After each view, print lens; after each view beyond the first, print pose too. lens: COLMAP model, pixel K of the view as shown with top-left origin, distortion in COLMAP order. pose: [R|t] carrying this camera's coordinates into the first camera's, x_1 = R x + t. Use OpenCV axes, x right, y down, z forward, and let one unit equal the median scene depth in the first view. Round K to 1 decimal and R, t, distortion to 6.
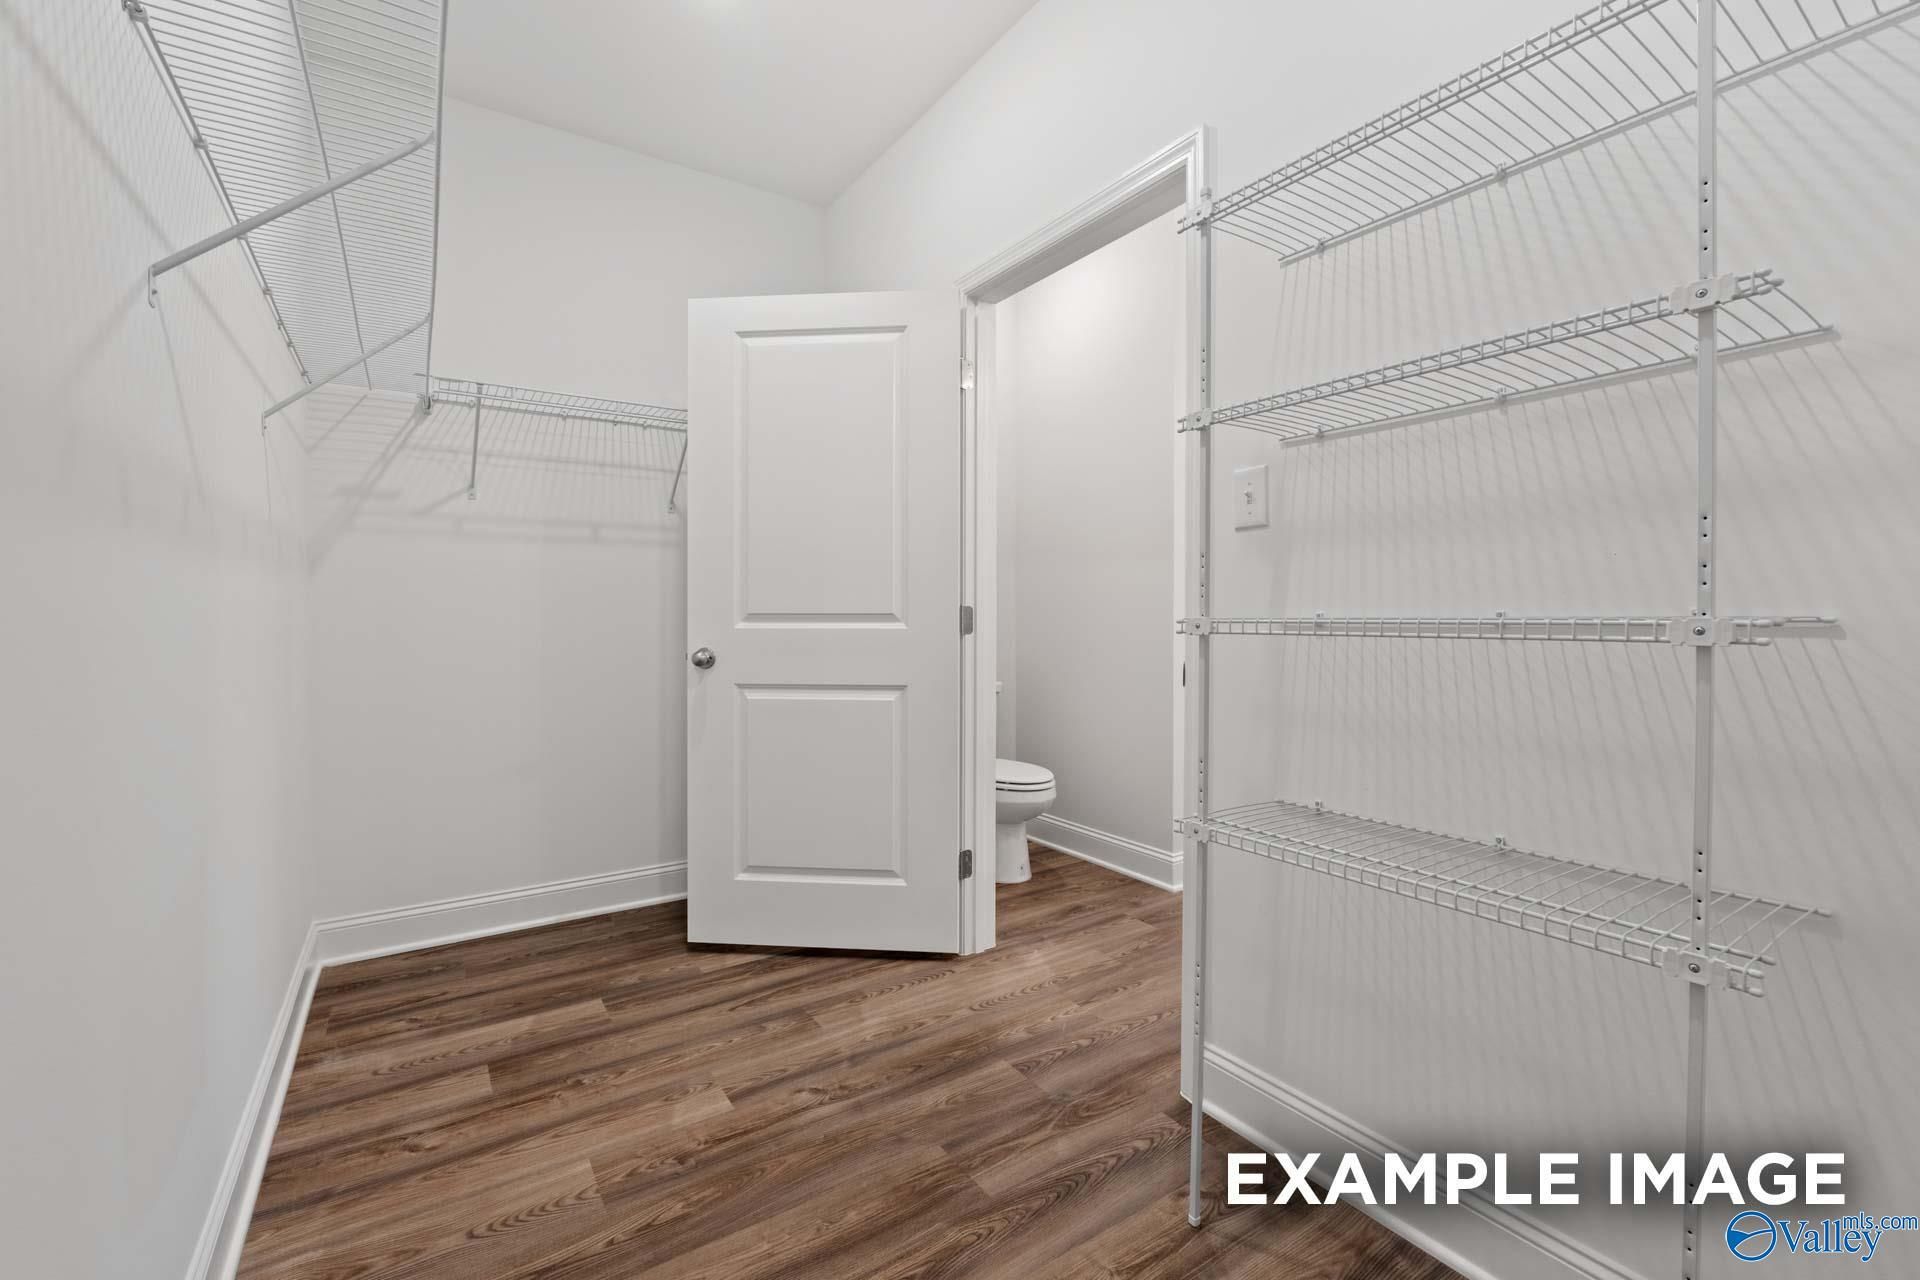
lens RADIAL K [[811.6, 0, 964.5], [0, 811.6, 632.3], [0, 0, 1]] dist [0.003115, 0.000329]
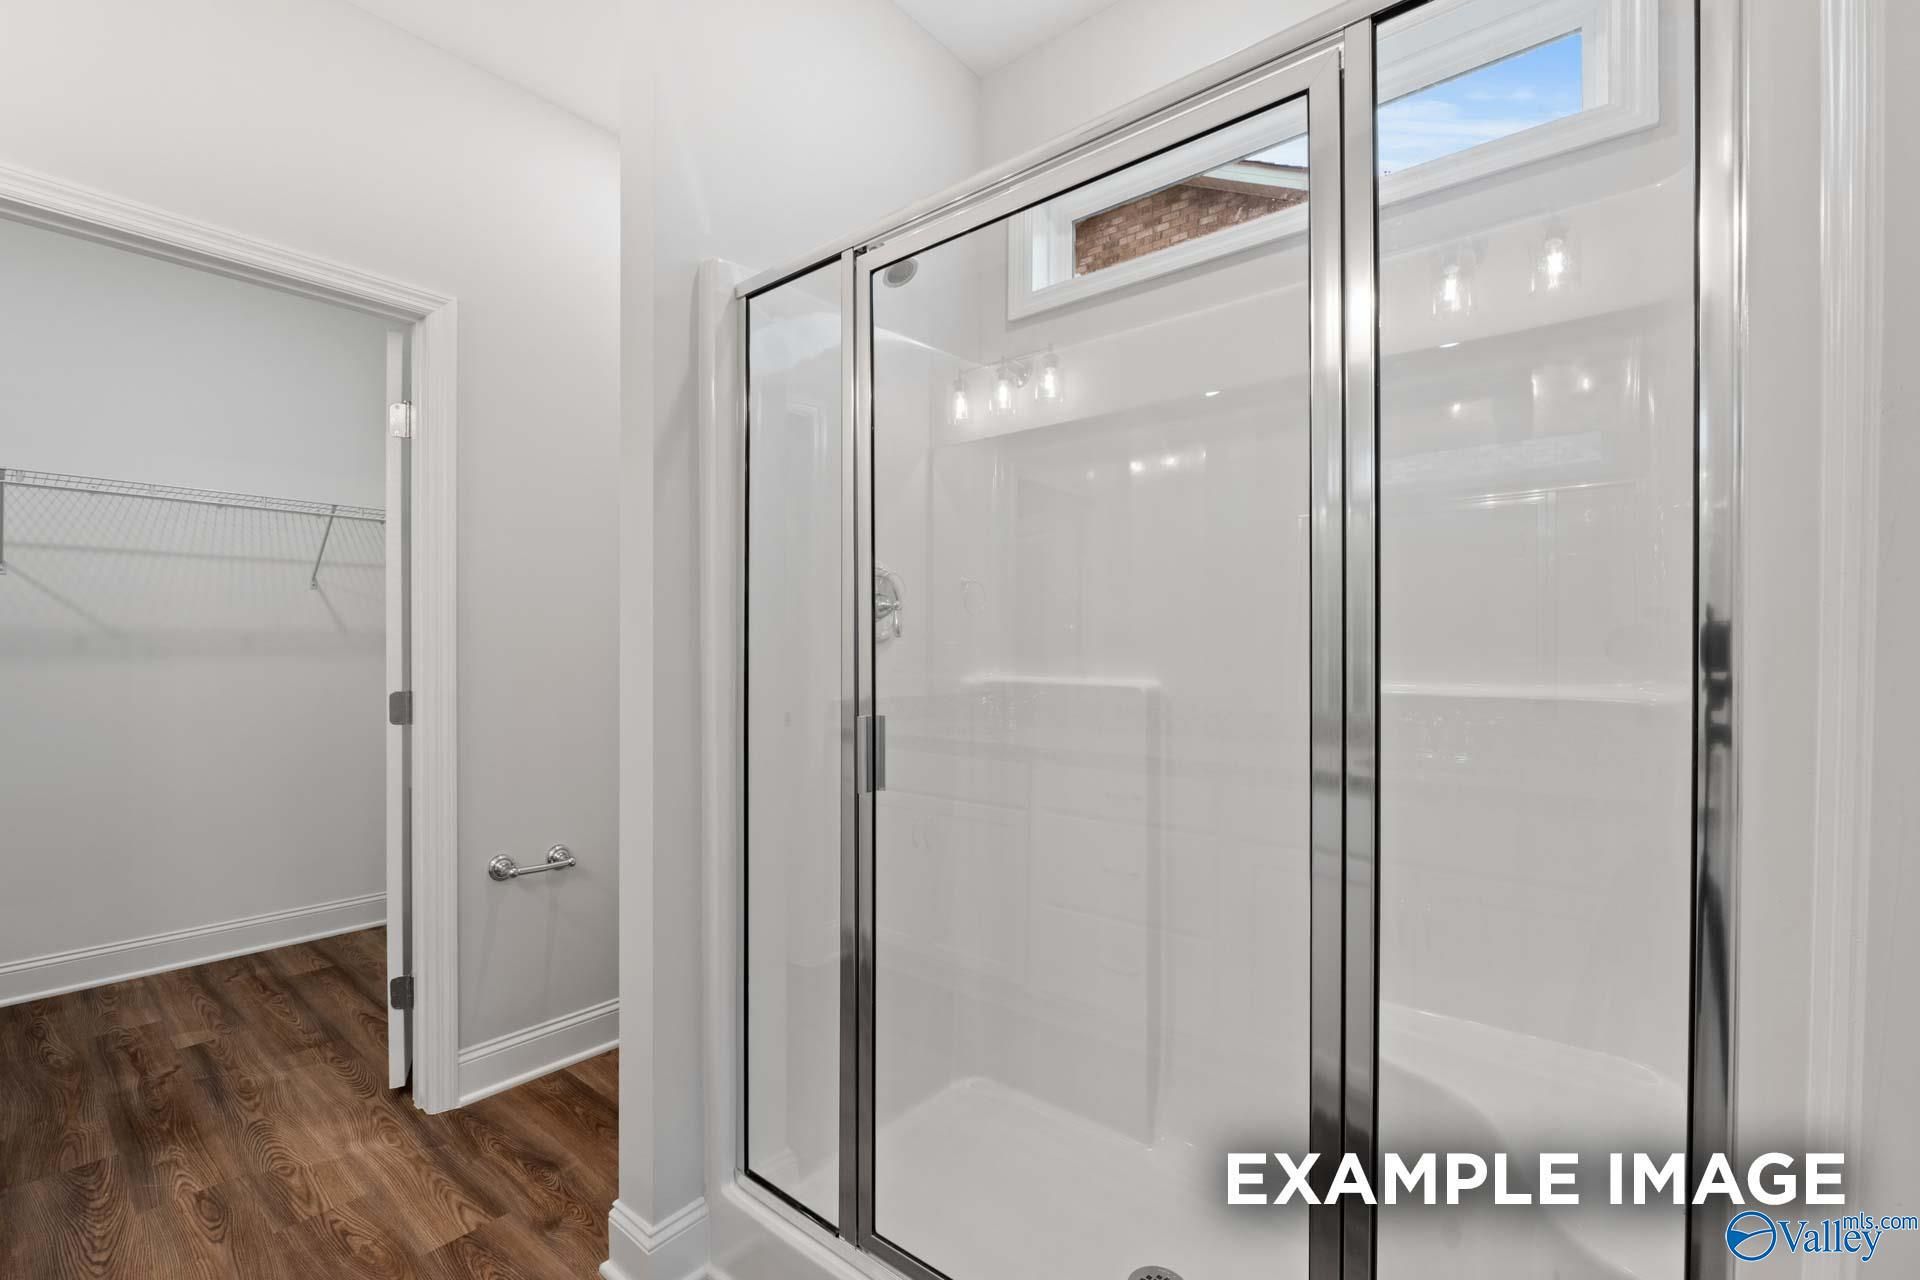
lens RADIAL K [[853.8, 0, 952.5], [0, 853.8, 641.7], [0, 0, 1]] dist [-0.001883, 0.000094]
pose [[0.250859, -0.000306, -0.968024, 1.380542], [-0.012897, 0.999910, -0.003658, -0.116925], [0.967938, 0.013402, 0.250833, 1.802530]]
